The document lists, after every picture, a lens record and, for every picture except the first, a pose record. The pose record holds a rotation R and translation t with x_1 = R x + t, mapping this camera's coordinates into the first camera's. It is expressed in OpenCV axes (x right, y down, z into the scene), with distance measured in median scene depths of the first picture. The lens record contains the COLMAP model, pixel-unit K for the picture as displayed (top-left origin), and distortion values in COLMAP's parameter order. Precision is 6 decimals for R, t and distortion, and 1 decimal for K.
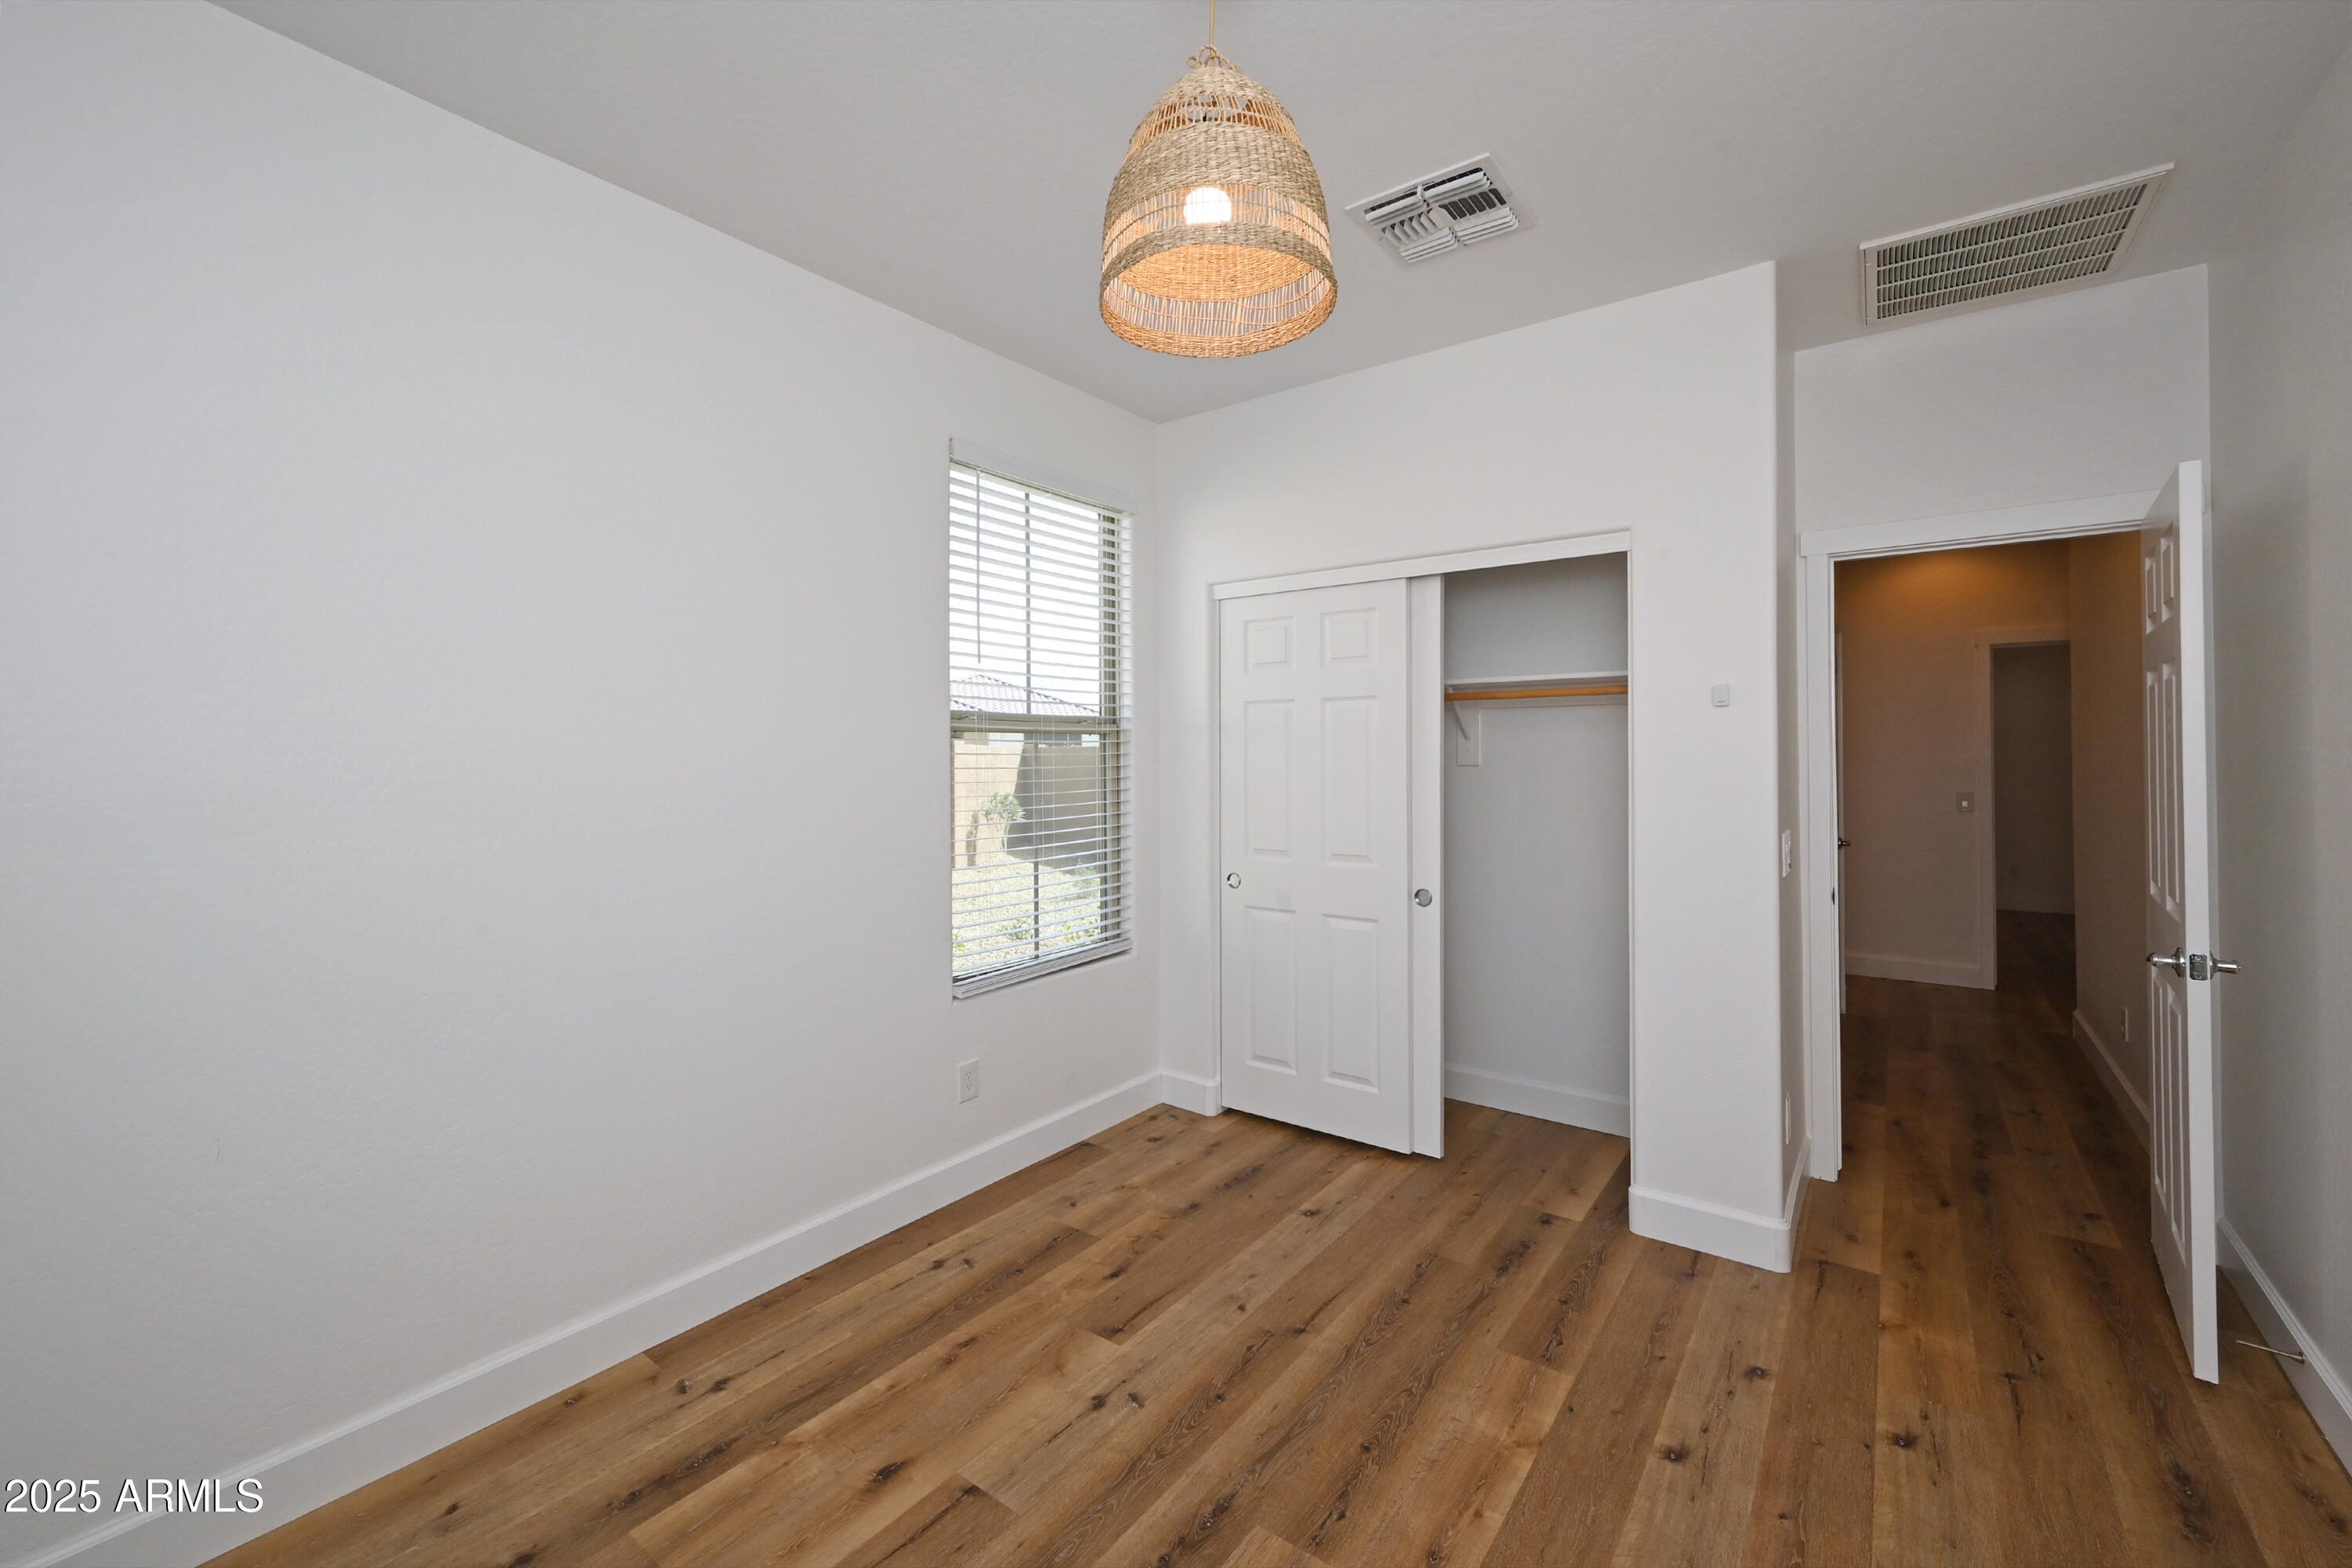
lens RADIAL K [[933.6, 0, 1172.1], [0, 933.6, 763.4], [0, 0, 1]] dist [0.000612, -0.000757]
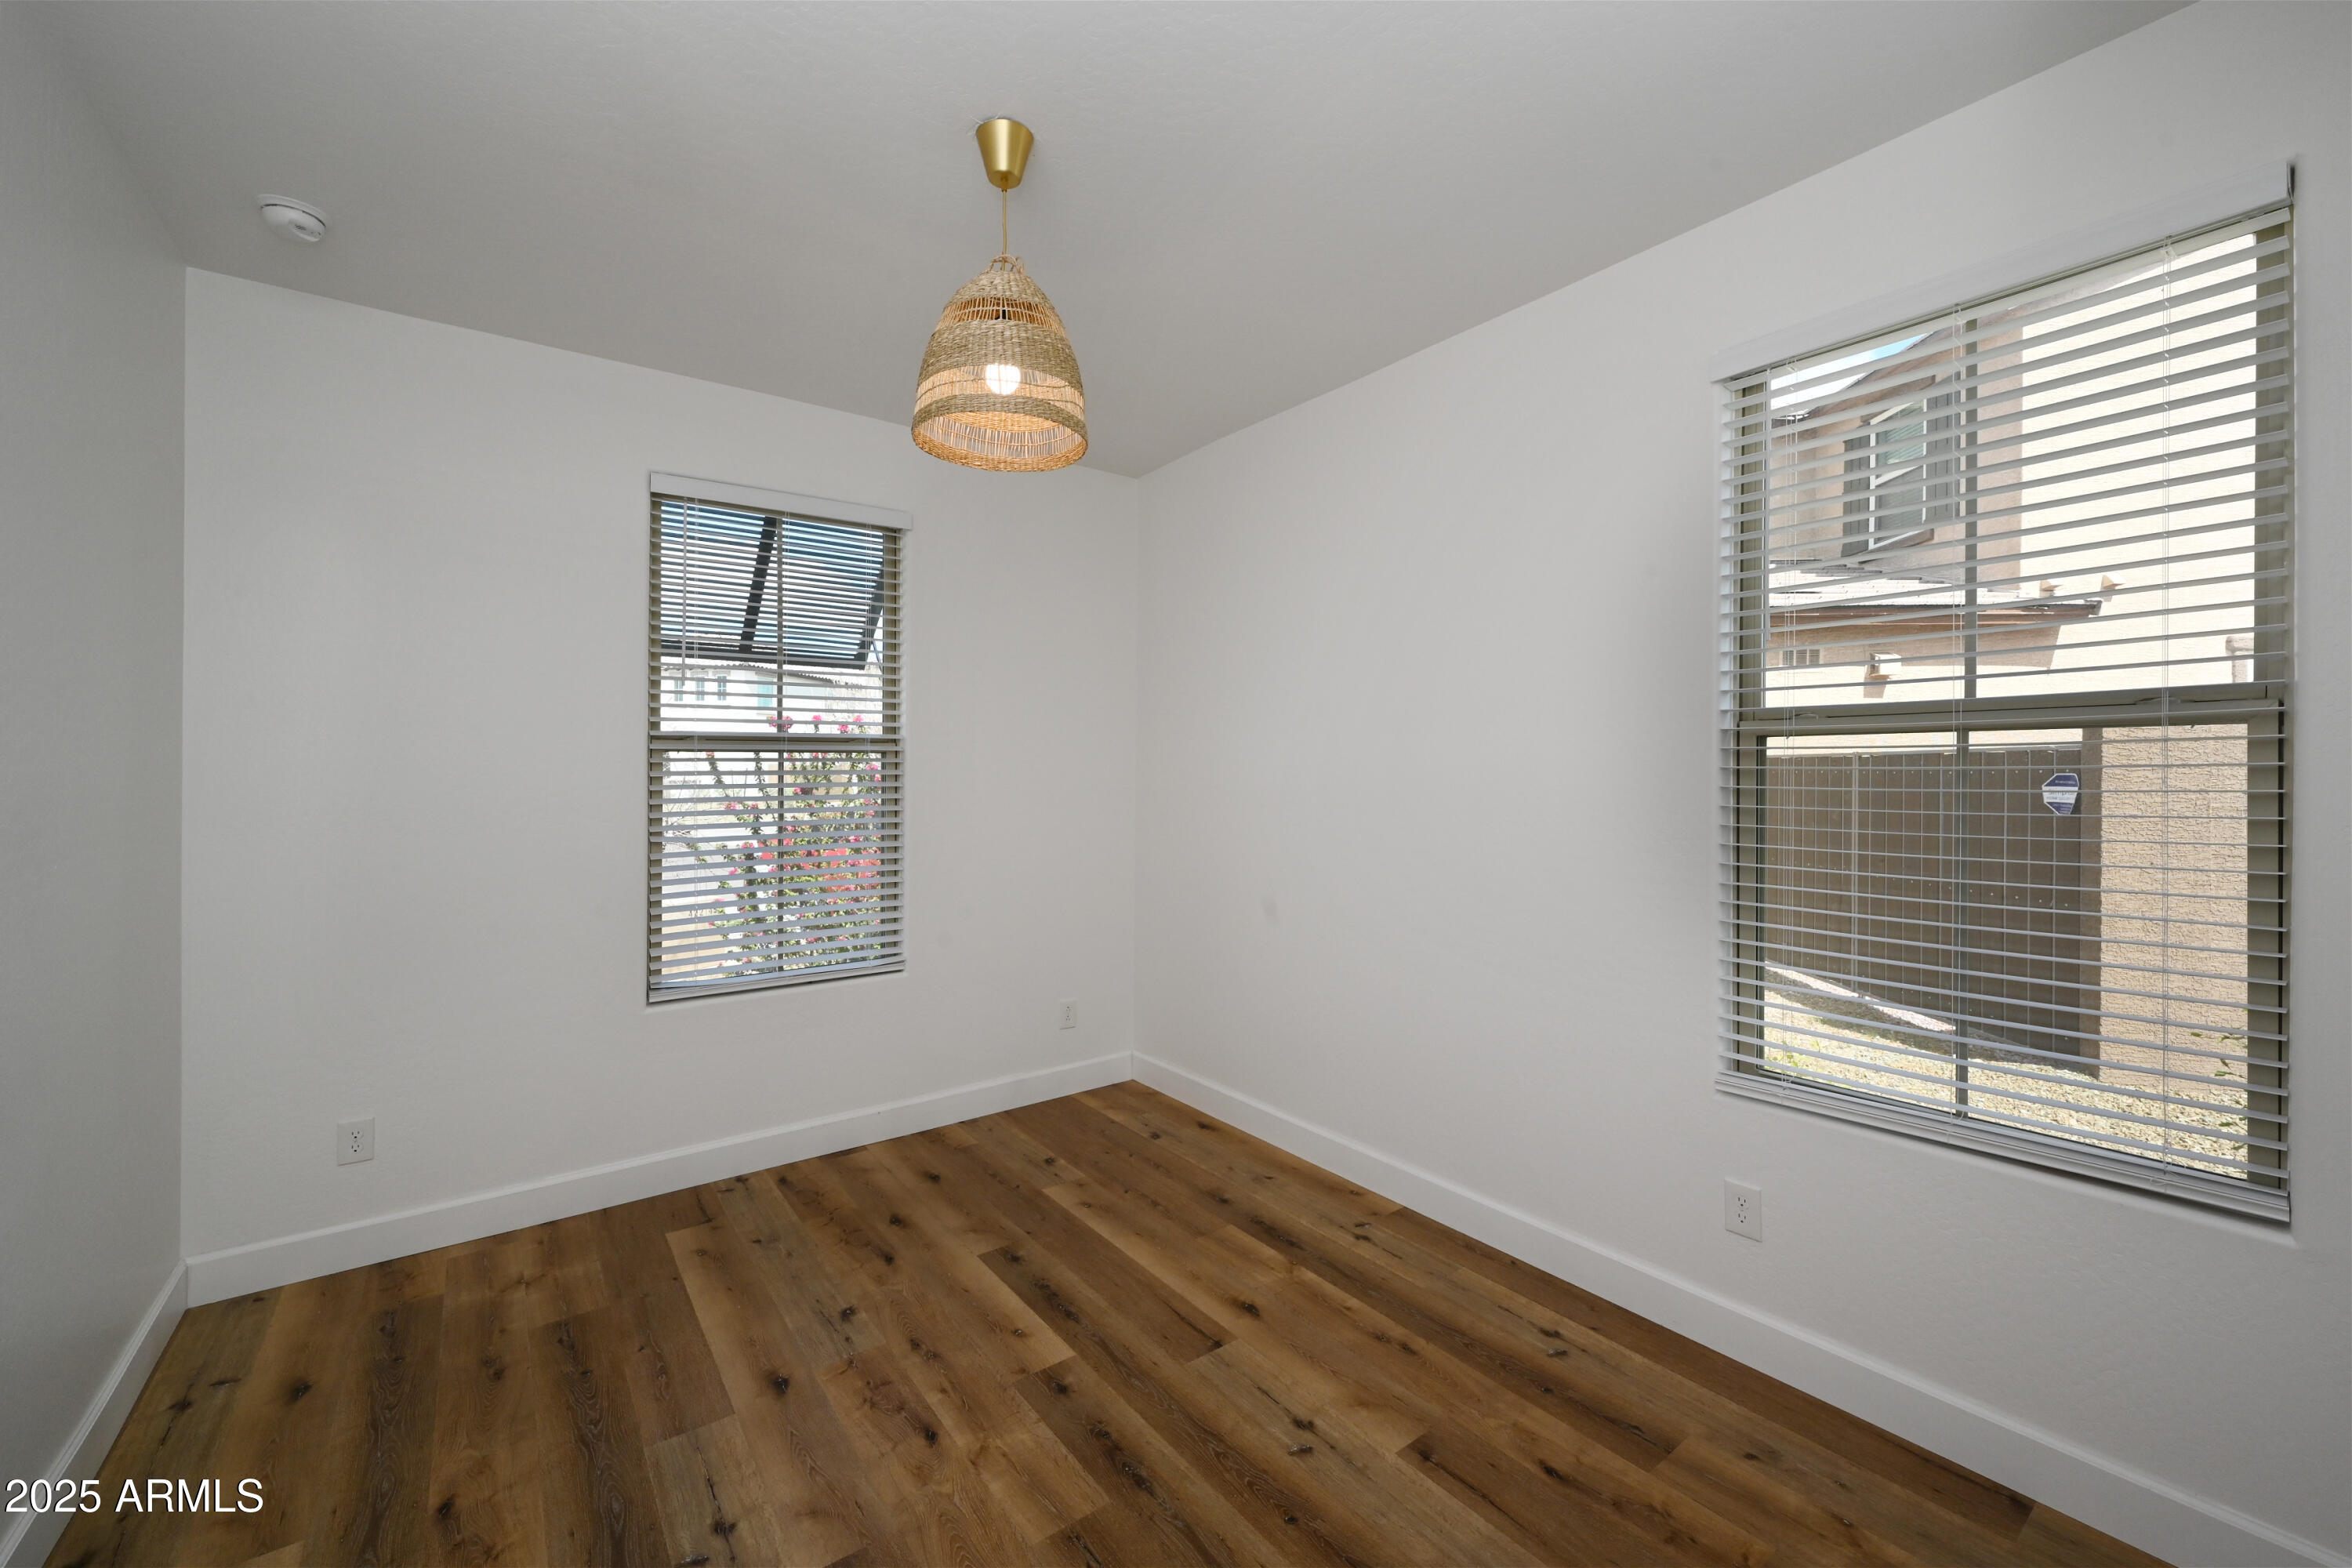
lens RADIAL K [[933.6, 0, 1174.2], [0, 933.6, 771.6], [0, 0, 1]] dist [0.000612, -0.000757]
pose [[-0.272997, 0.005881, -0.961997, 0.841842], [-0.000992, 0.999979, 0.006394, -0.016442], [0.962014, 0.002700, -0.272986, 1.049041]]
